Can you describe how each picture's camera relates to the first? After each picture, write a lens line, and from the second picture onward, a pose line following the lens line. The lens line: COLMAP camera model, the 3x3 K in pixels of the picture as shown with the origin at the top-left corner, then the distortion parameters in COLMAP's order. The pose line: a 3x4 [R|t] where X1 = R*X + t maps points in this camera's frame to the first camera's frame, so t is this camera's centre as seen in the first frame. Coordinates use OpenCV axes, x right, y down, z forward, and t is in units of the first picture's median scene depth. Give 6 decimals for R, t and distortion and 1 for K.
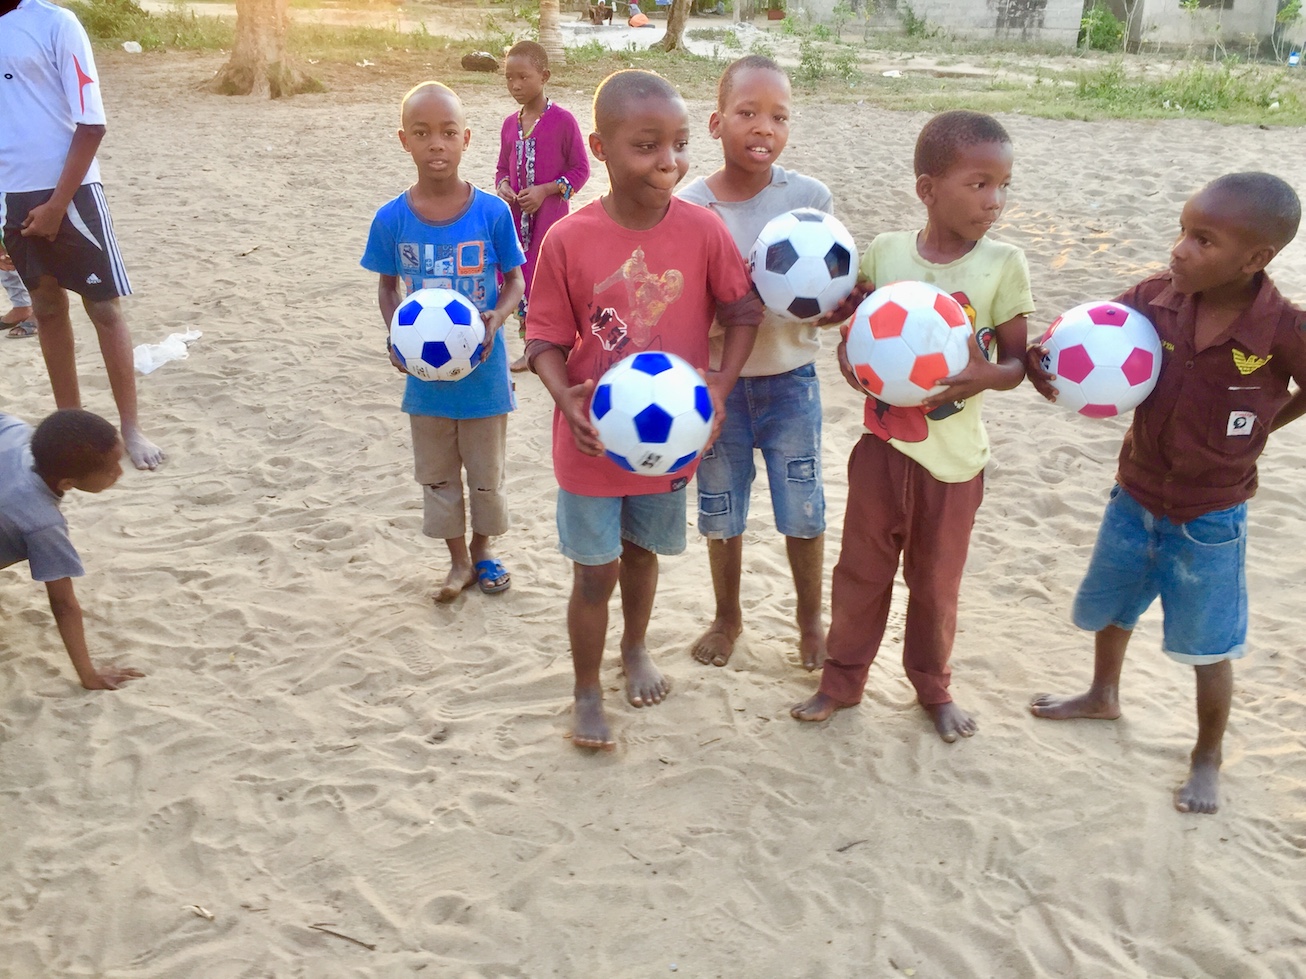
lens RADIAL K [[1105.8, 0, 653.0], [0, 1105.8, 489.5], [0, 0, 1]] dist [0.079573, -0.125487]
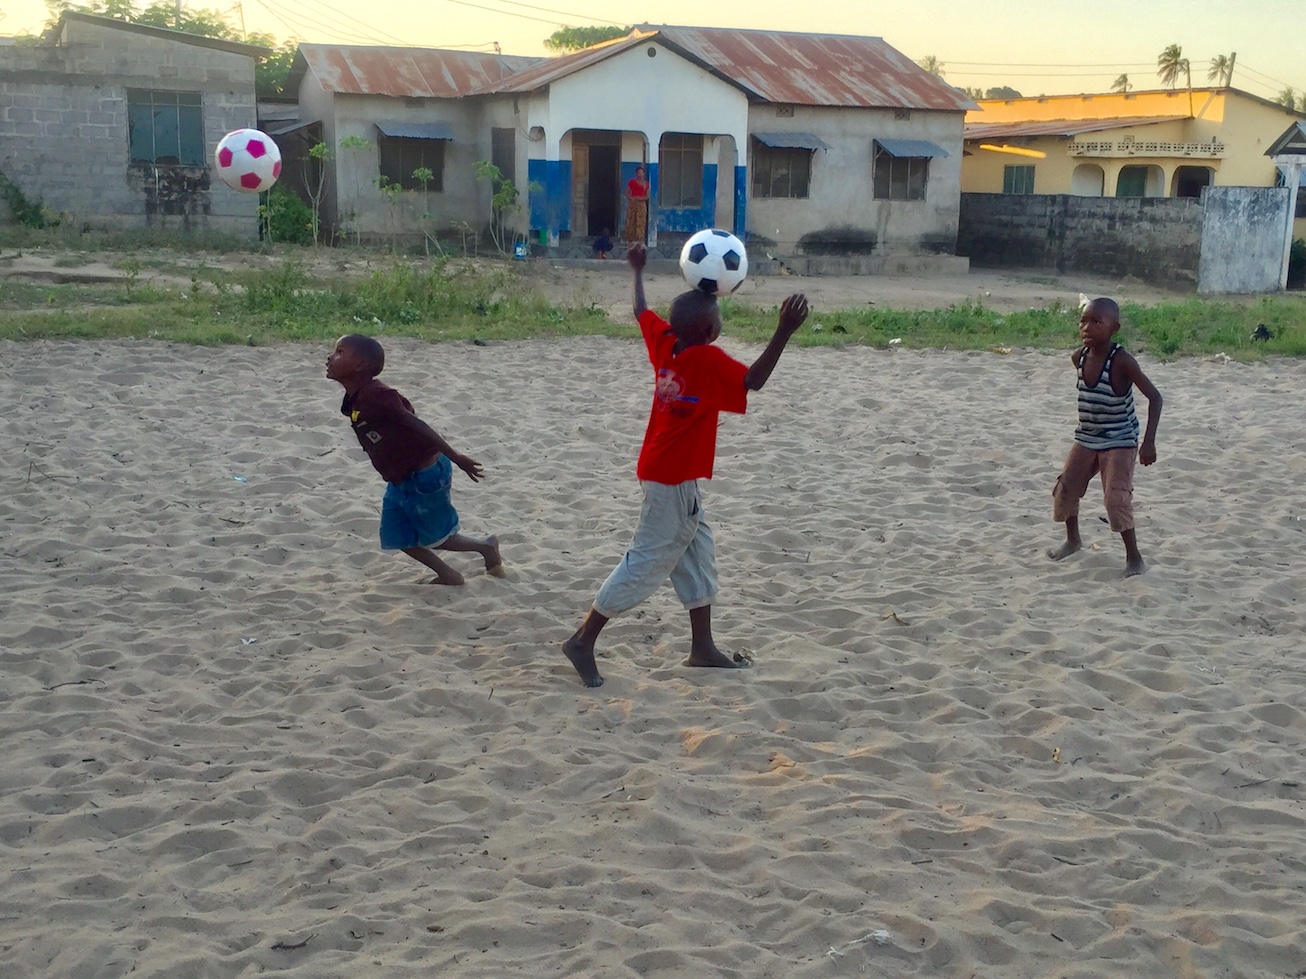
lens RADIAL K [[1555.3, 0, 653.0], [0, 1555.3, 489.5], [0, 0, 1]] dist [0.028119, 0.042912]
pose [[0.849961, -0.095108, 0.518189, 0.082242], [0.201945, 0.967260, -0.153710, -0.037334], [-0.486605, 0.235293, 0.841340, 0.066448]]
